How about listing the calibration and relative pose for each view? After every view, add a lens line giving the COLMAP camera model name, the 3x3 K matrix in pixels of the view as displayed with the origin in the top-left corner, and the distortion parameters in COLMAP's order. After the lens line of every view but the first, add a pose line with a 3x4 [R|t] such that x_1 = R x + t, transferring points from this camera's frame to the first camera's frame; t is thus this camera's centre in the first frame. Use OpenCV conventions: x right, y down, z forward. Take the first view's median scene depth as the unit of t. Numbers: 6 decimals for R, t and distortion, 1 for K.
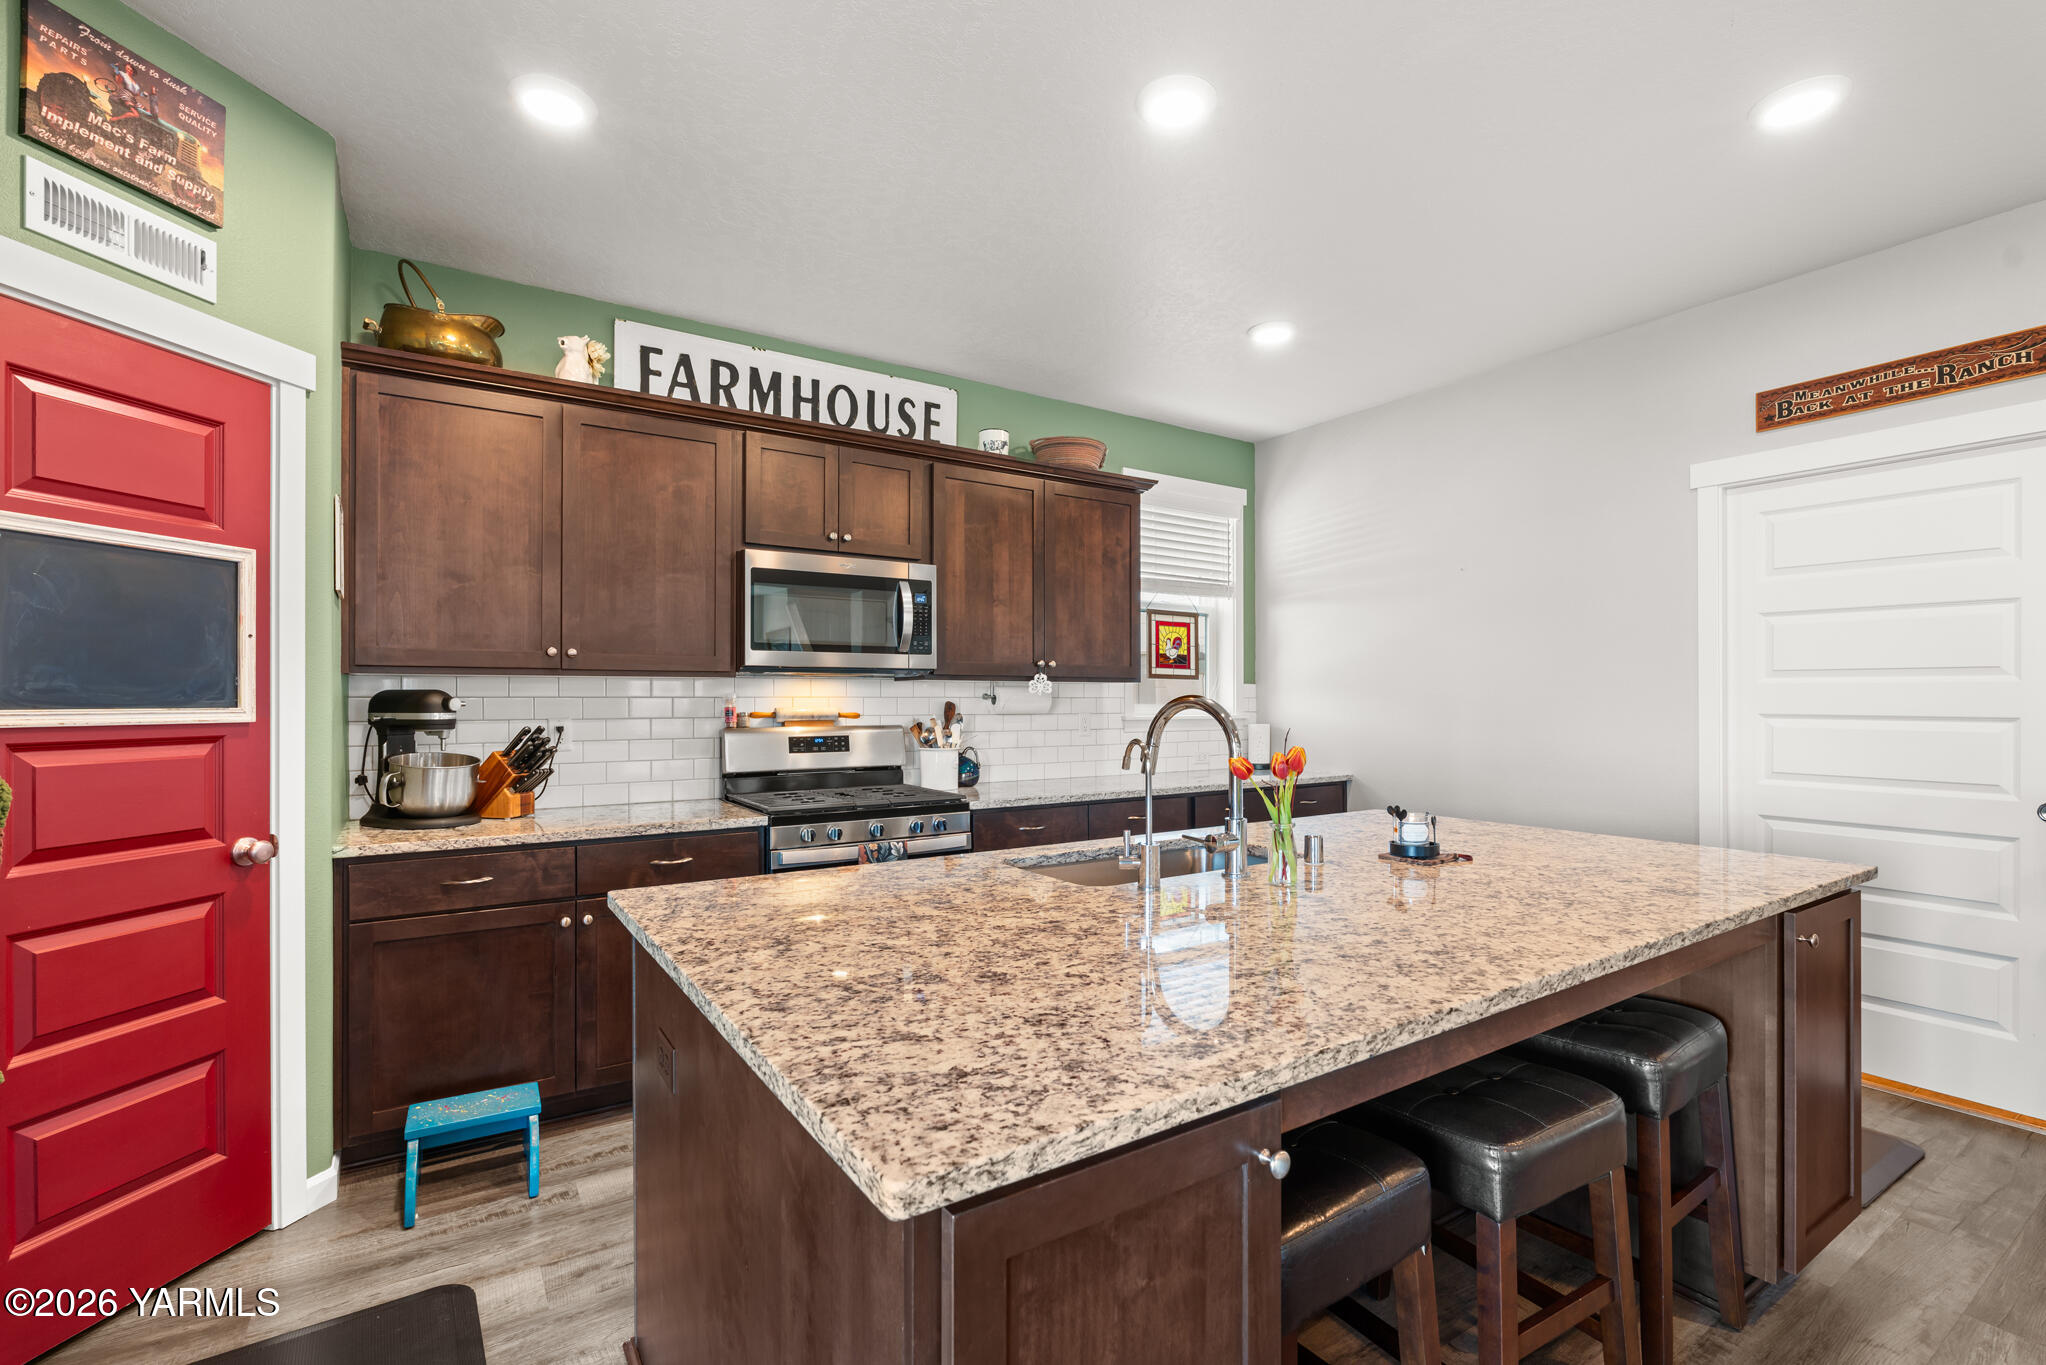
lens RADIAL K [[910.4, 0, 1032.4], [0, 910.4, 678.5], [0, 0, 1]] dist [-0.007376, 0.000514]
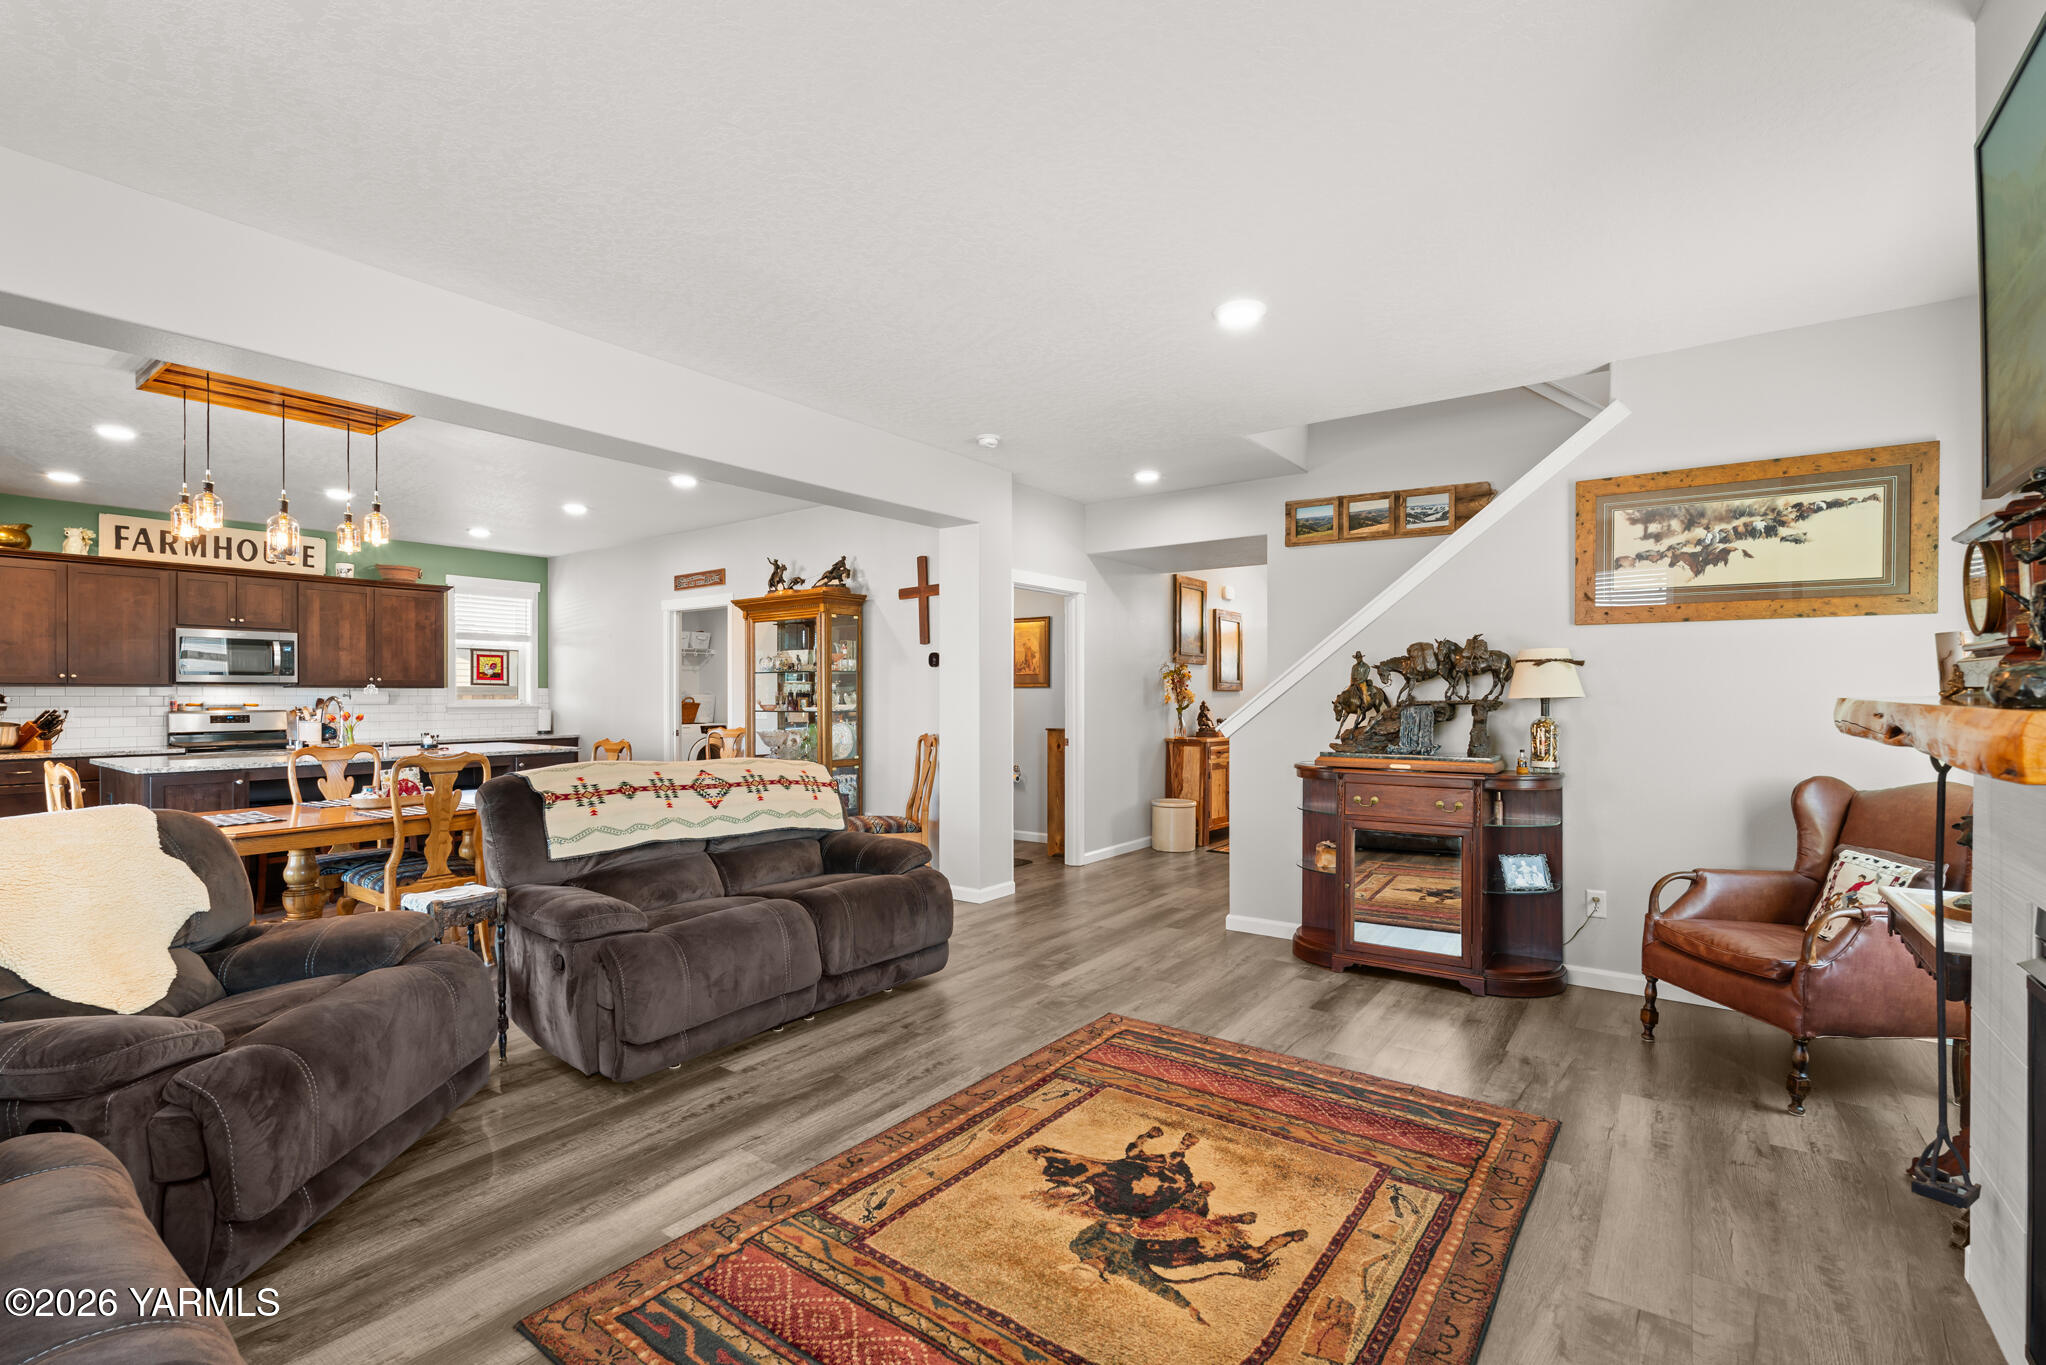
lens RADIAL K [[910.4, 0, 1039.2], [0, 910.4, 686.4], [0, 0, 1]] dist [-0.007376, 0.000514]
pose [[0.936984, -0.000149, 0.349373, 0.779331], [-0.003542, 0.999944, 0.009926, -0.028371], [-0.349355, -0.010538, 0.936931, -1.581200]]
